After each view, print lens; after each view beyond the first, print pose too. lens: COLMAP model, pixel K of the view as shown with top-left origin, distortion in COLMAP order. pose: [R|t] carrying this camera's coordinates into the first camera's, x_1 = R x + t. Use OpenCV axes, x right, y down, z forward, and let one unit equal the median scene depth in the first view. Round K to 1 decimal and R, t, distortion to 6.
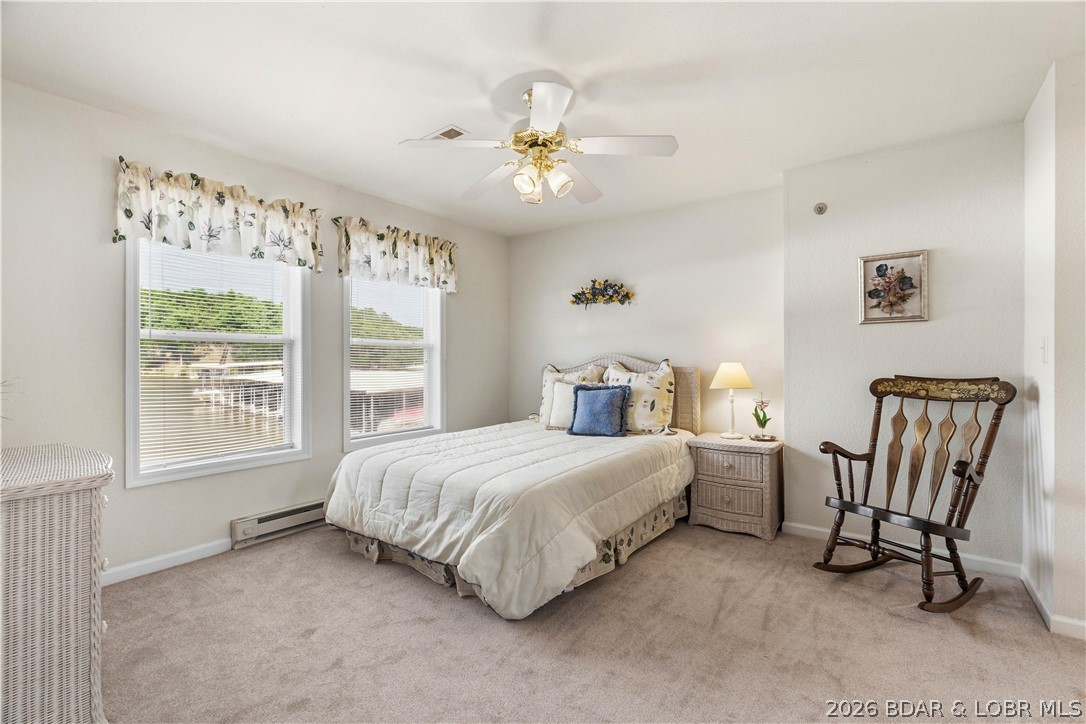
lens RADIAL K [[496.5, 0, 546.0], [0, 496.5, 365.2], [0, 0, 1]] dist [-0.001687, -0.000155]
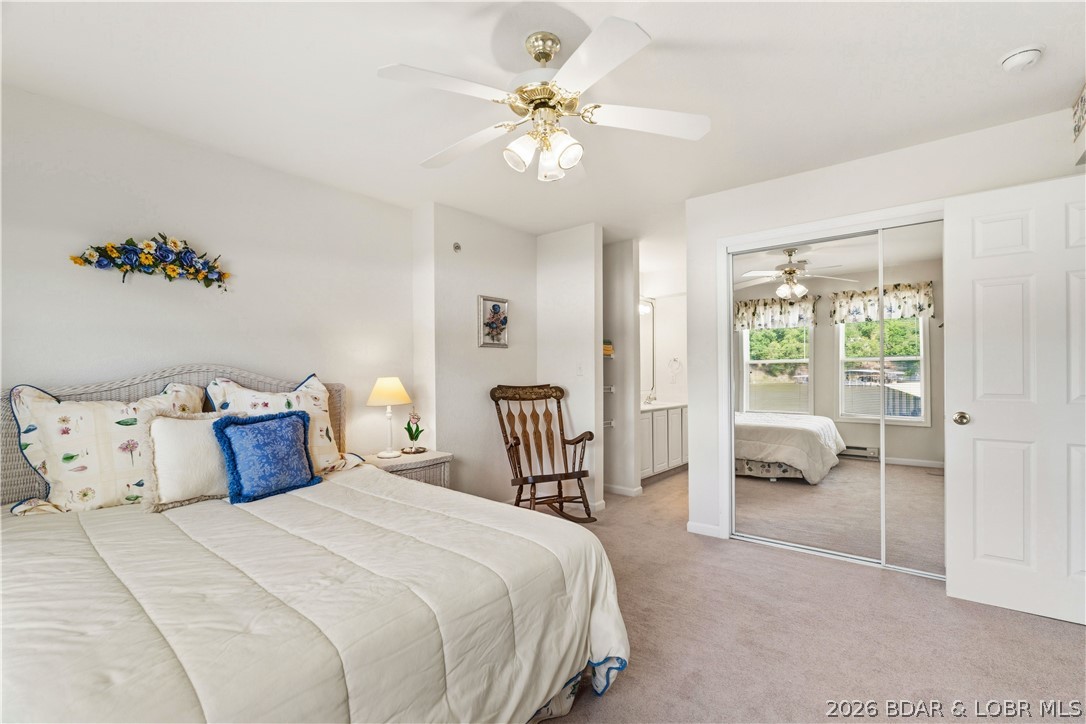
lens RADIAL K [[487.3, 0, 548.7], [0, 487.3, 381.4], [0, 0, 1]] dist [0.001203, 0.000444]
pose [[0.035524, -0.011703, 0.999300, -0.662258], [0.016570, 0.999801, 0.011119, -0.003368], [-0.999231, 0.016164, 0.035711, 0.804696]]
